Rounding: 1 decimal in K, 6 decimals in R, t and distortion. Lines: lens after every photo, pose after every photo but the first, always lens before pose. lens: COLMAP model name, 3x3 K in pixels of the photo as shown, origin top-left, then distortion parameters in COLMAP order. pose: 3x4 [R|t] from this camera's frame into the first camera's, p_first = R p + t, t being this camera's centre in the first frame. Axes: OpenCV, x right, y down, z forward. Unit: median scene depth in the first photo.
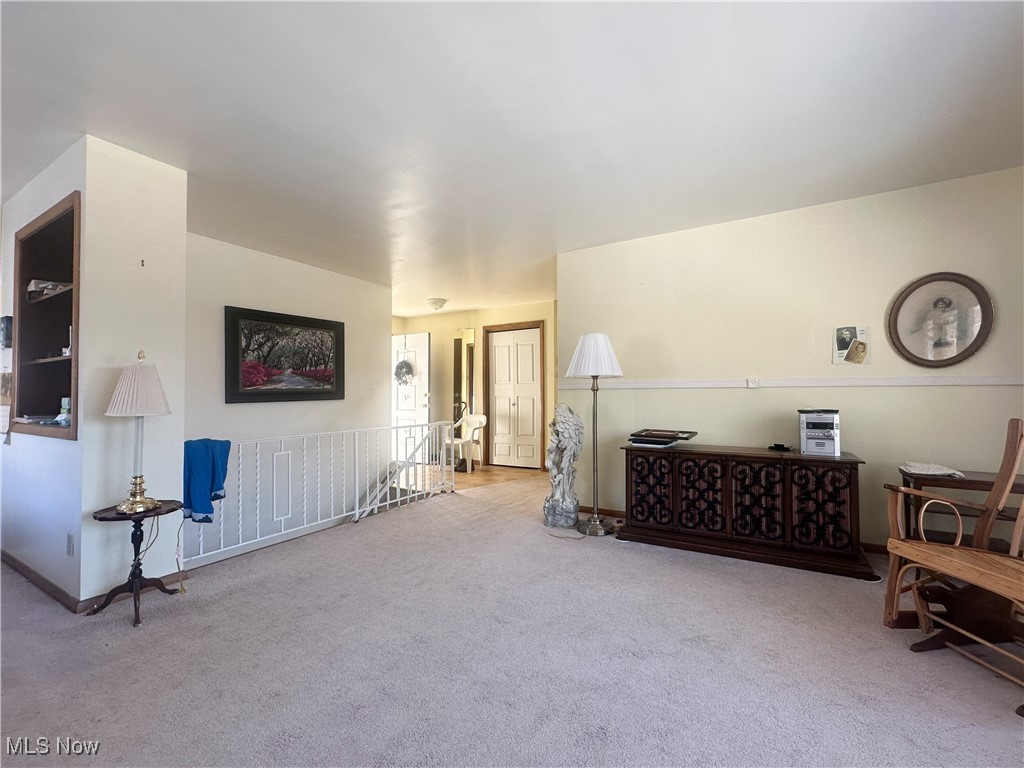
lens RADIAL K [[424.3, 0, 507.7], [0, 424.3, 381.2], [0, 0, 1]] dist [-0.002826, -0.000329]
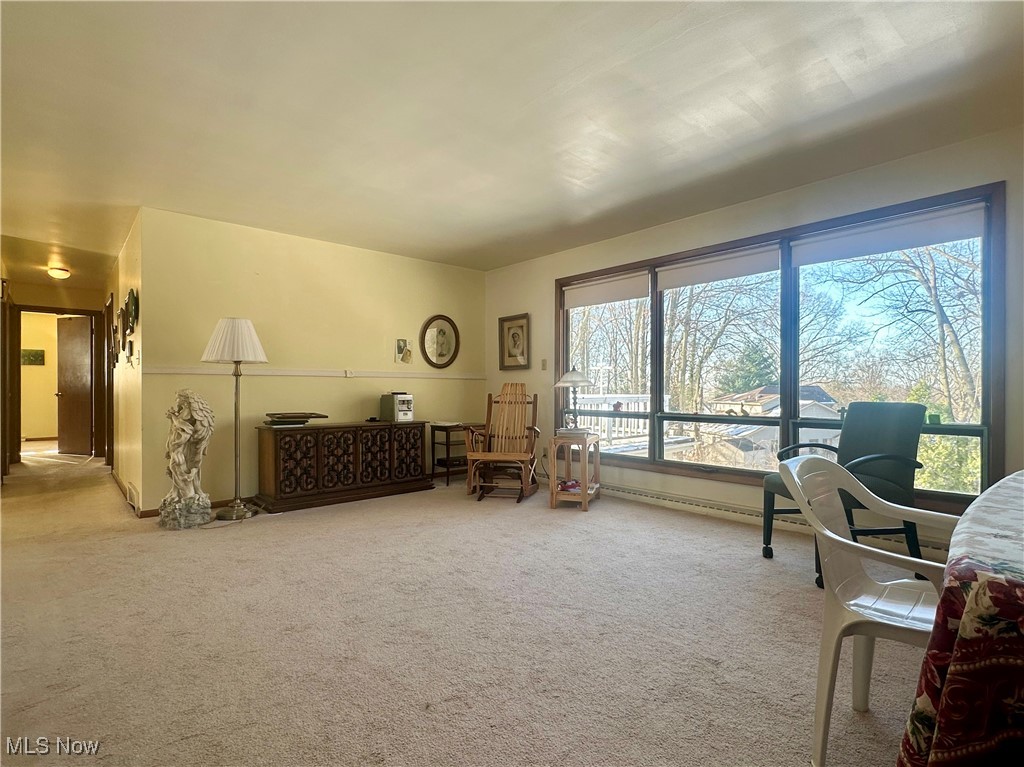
lens RADIAL K [[530.3, 0, 509.5], [0, 530.3, 385.2], [0, 0, 1]] dist [0.000742, 0.000672]
pose [[0.331915, 0.014421, 0.943199, -0.880685], [-0.027896, 0.999596, -0.005467, 0.038559], [-0.942897, -0.024497, 0.332183, -0.009699]]
